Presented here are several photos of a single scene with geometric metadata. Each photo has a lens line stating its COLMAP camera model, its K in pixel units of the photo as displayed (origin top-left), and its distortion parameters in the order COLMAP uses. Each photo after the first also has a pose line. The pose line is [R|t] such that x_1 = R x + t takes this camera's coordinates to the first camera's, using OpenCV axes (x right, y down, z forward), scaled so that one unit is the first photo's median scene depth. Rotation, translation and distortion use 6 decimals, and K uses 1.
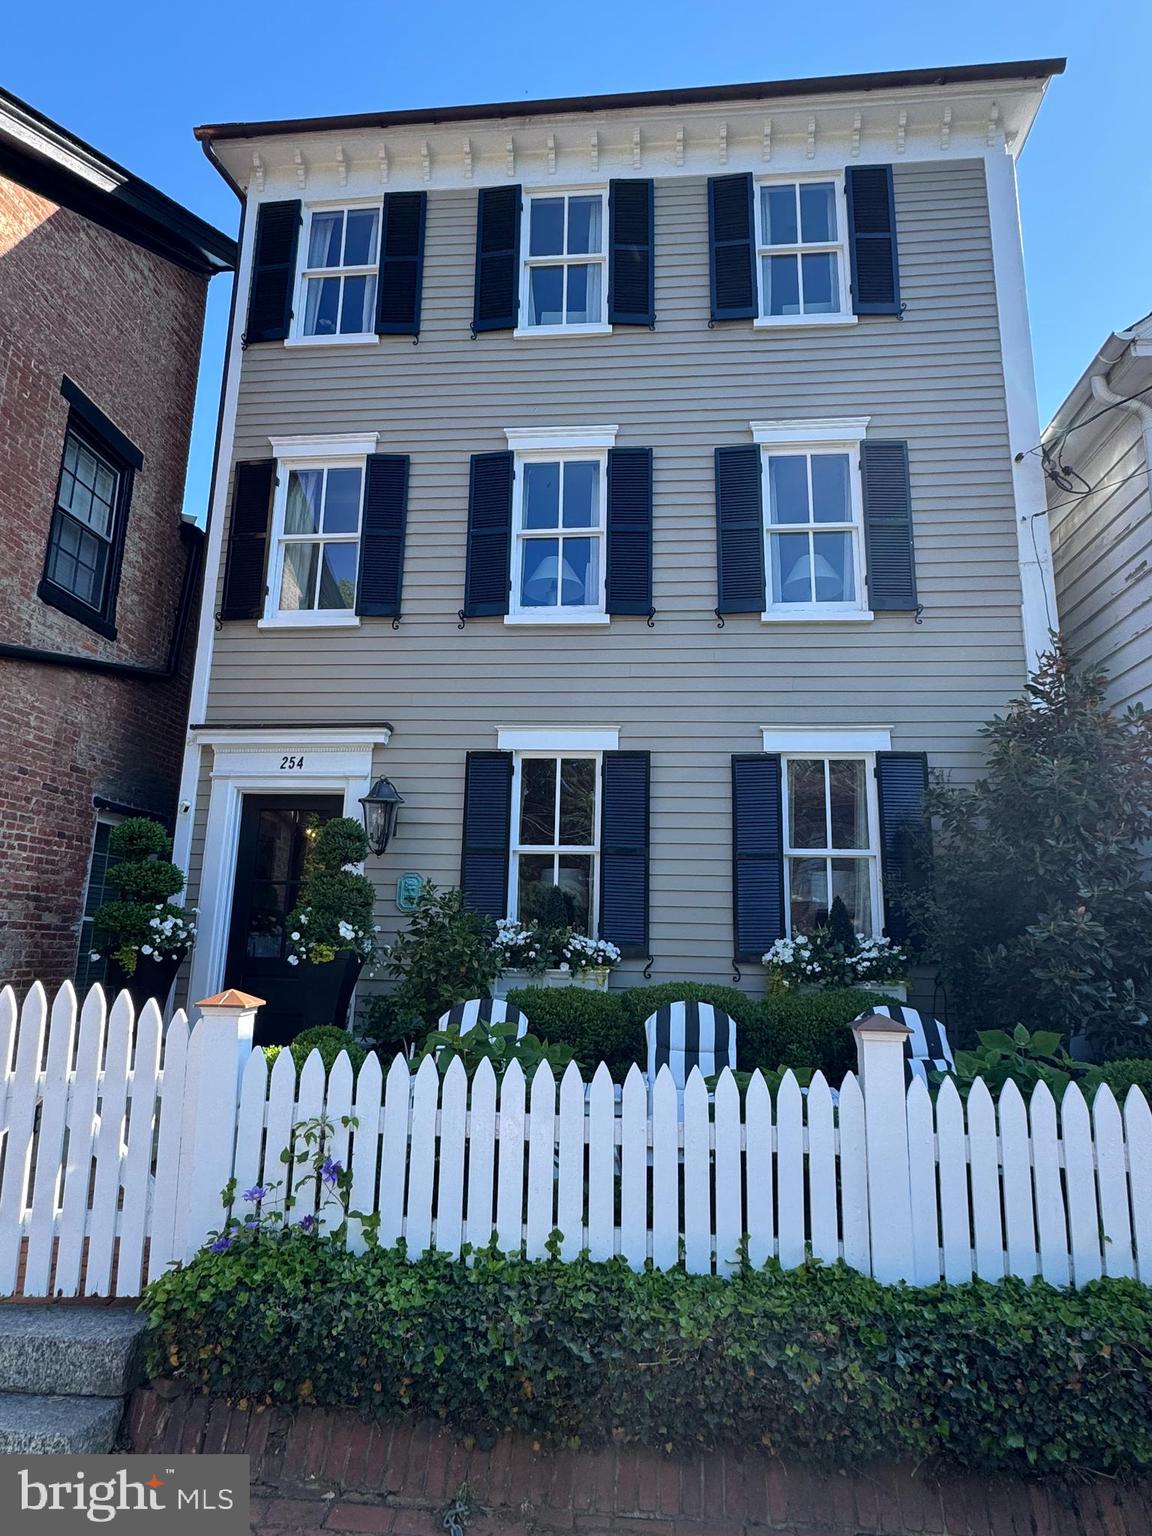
lens RADIAL K [[880.3, 0, 576.0], [0, 880.3, 768.0], [0, 0, 1]] dist [0.000420, 0.000189]
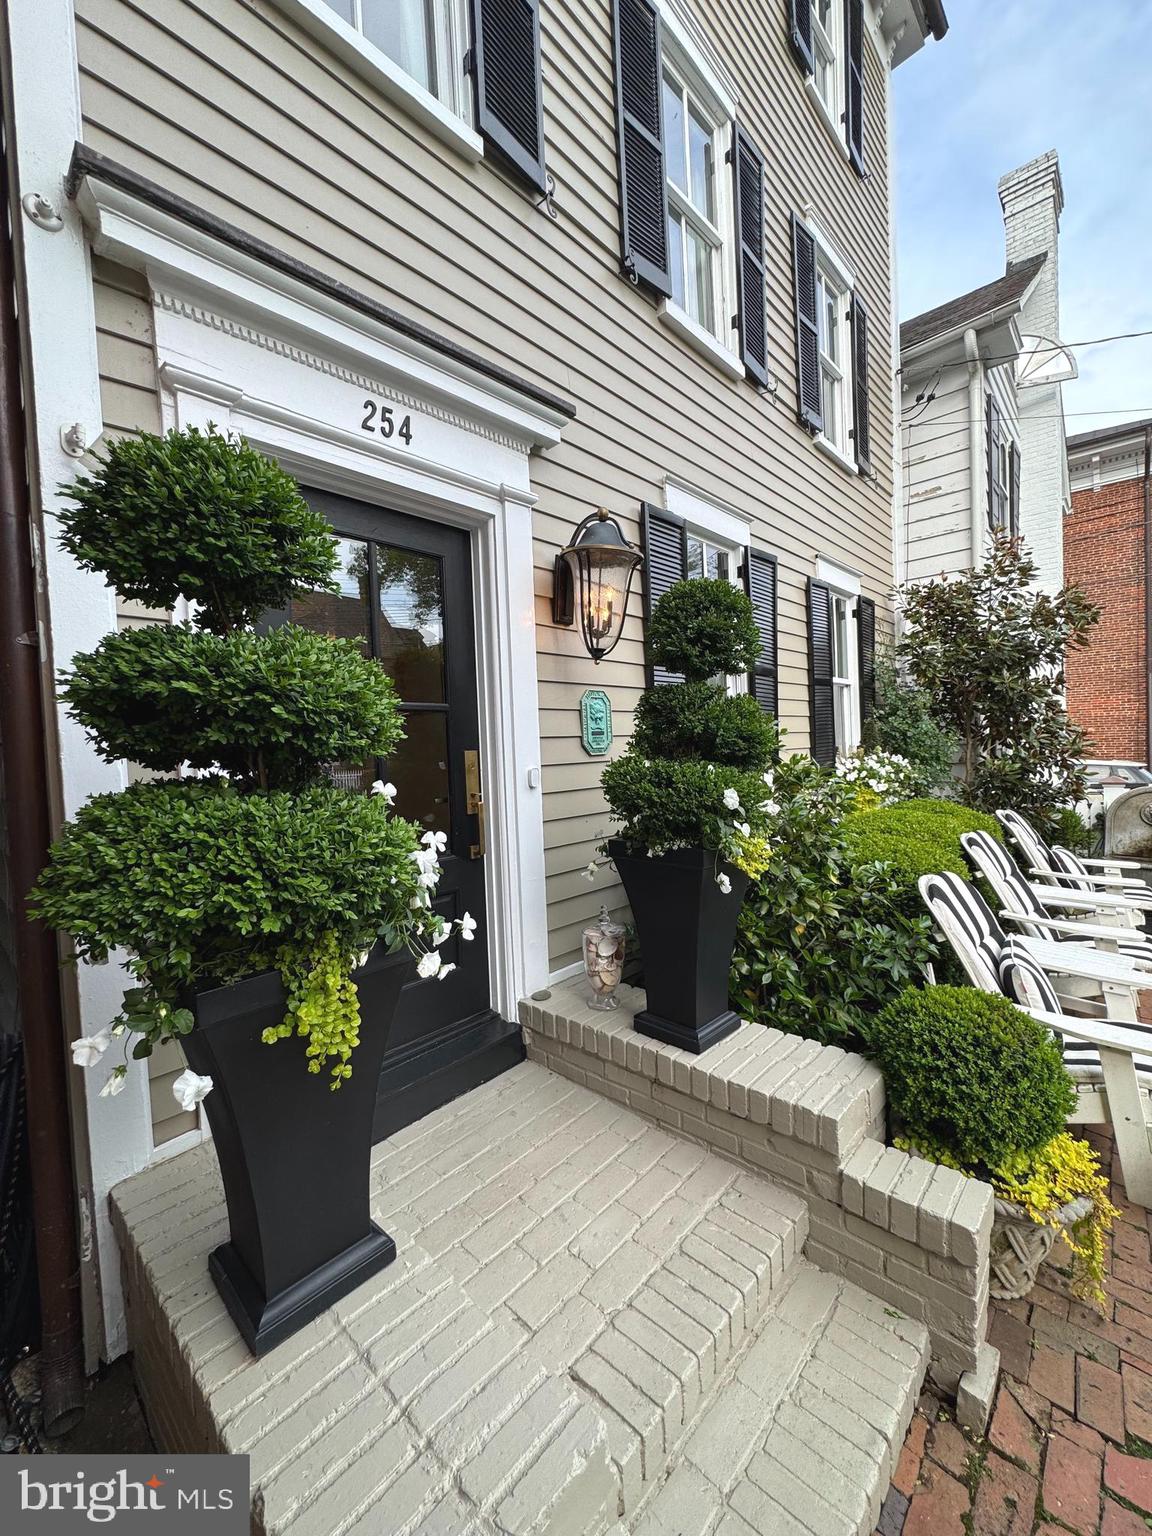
lens RADIAL K [[616.9, 0, 576.0], [0, 616.9, 768.0], [0, 0, 1]] dist [-0.000688, -0.000037]
pose [[0.601622, -0.080306, 0.794734, -0.521684], [-0.104882, 0.978378, 0.178260, 0.094077], [-0.791866, -0.190598, 0.580191, 0.739150]]
